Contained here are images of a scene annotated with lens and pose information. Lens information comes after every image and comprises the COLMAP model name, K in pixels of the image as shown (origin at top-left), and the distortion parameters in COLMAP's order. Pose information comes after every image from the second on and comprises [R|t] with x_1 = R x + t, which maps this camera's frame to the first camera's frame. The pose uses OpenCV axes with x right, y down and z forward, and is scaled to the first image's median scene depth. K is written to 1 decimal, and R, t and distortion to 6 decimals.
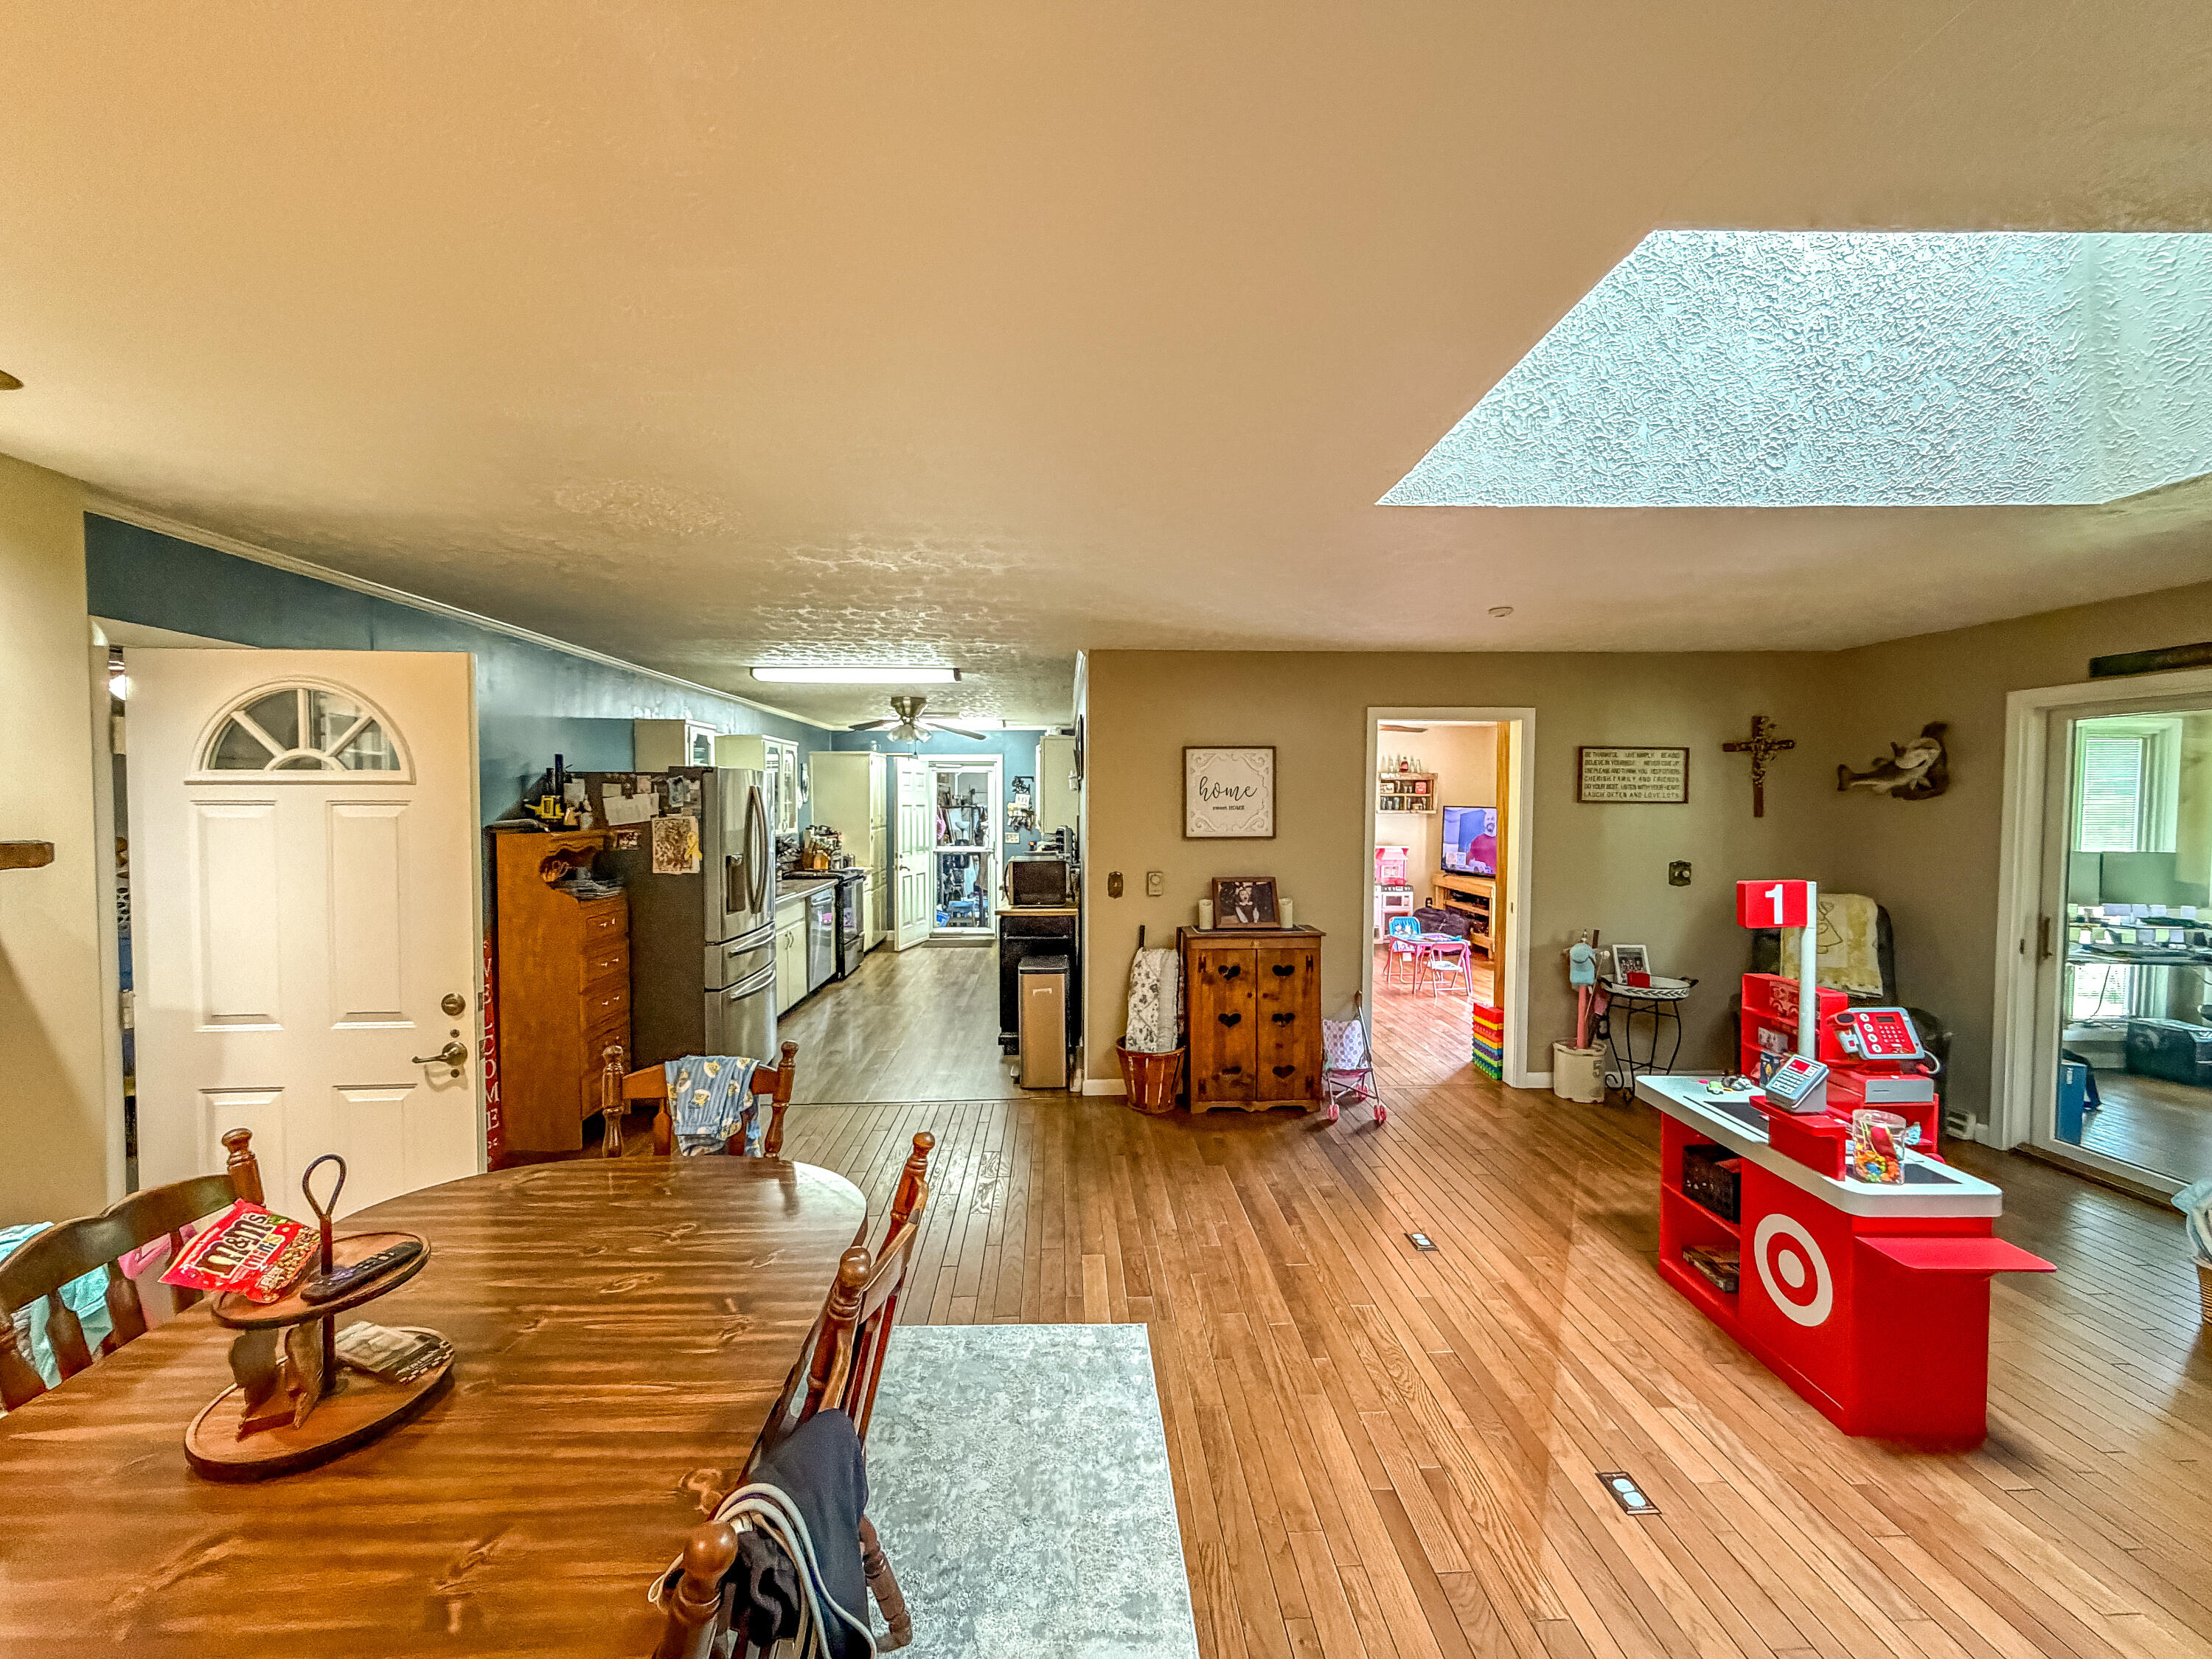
lens RADIAL K [[887.3, 0, 1089.6], [0, 887.3, 832.6], [0, 0, 1]] dist [-0.000590, -0.000047]
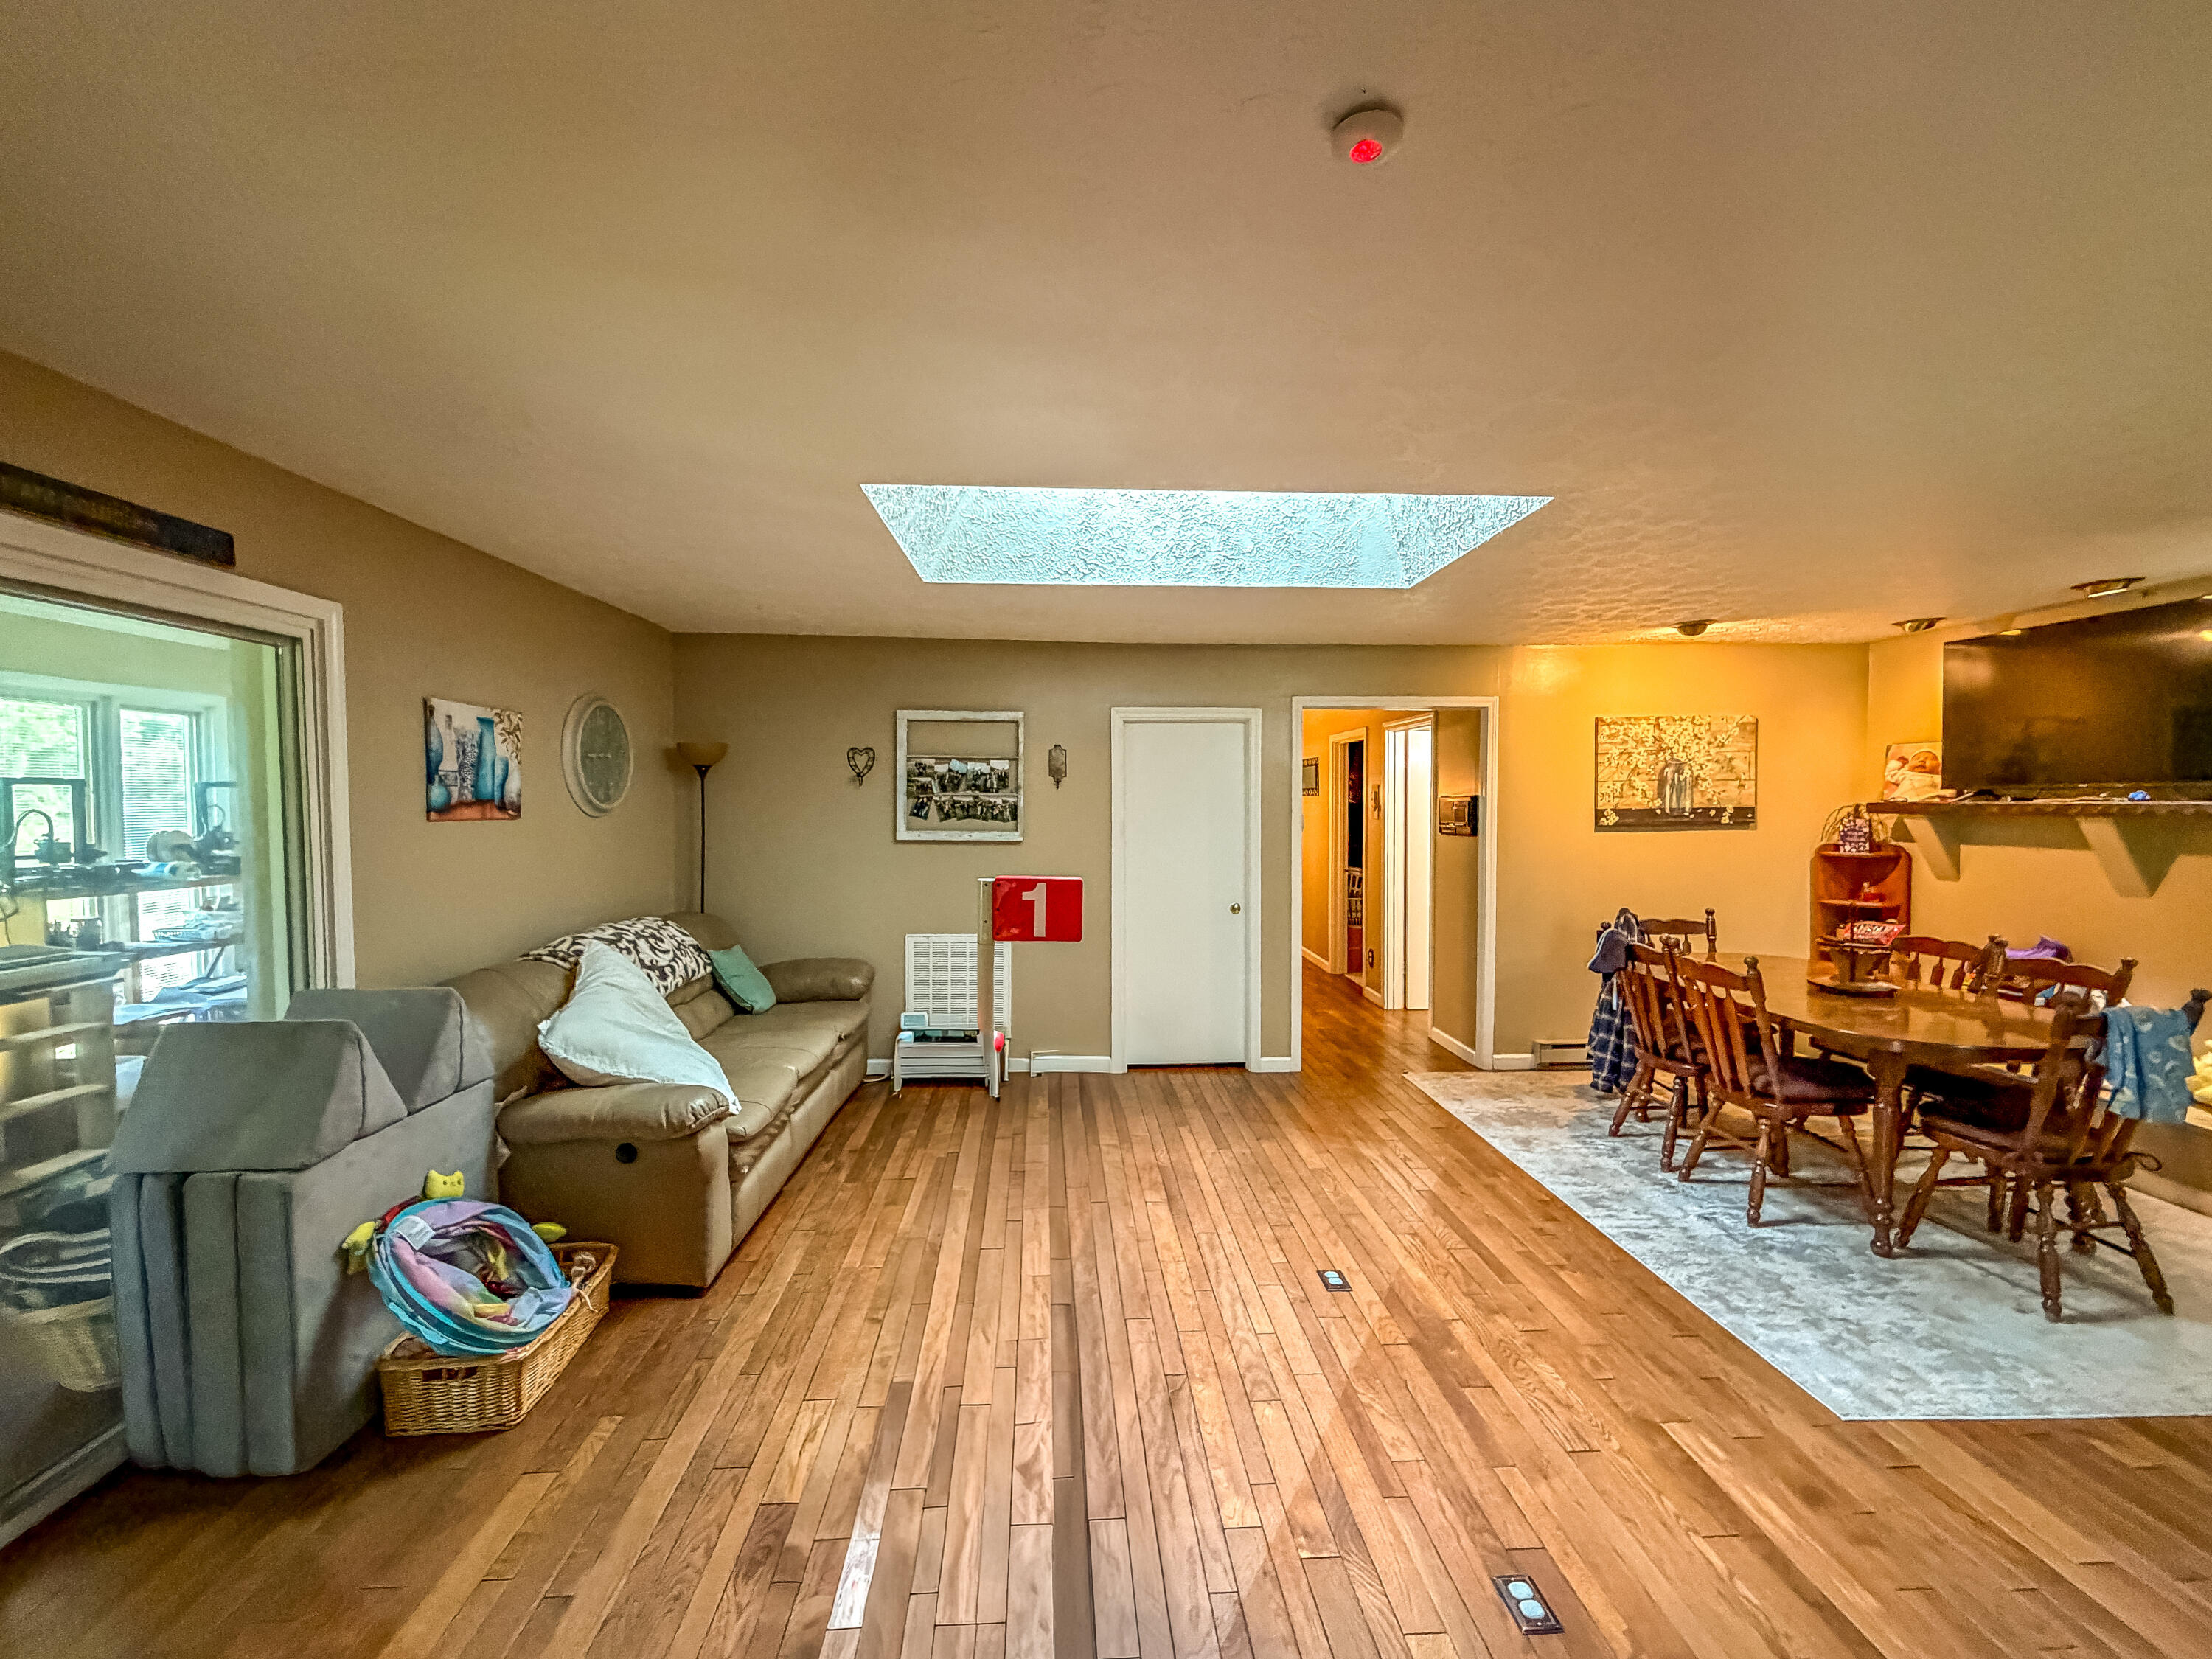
lens RADIAL K [[887.3, 0, 1099.1], [0, 887.3, 838.9], [0, 0, 1]] dist [-0.000590, -0.000047]
pose [[-0.999934, 0.001915, -0.011318, 0.783489], [0.001192, 0.997977, 0.063560, -0.018505], [0.011416, 0.063542, -0.997914, 1.846525]]
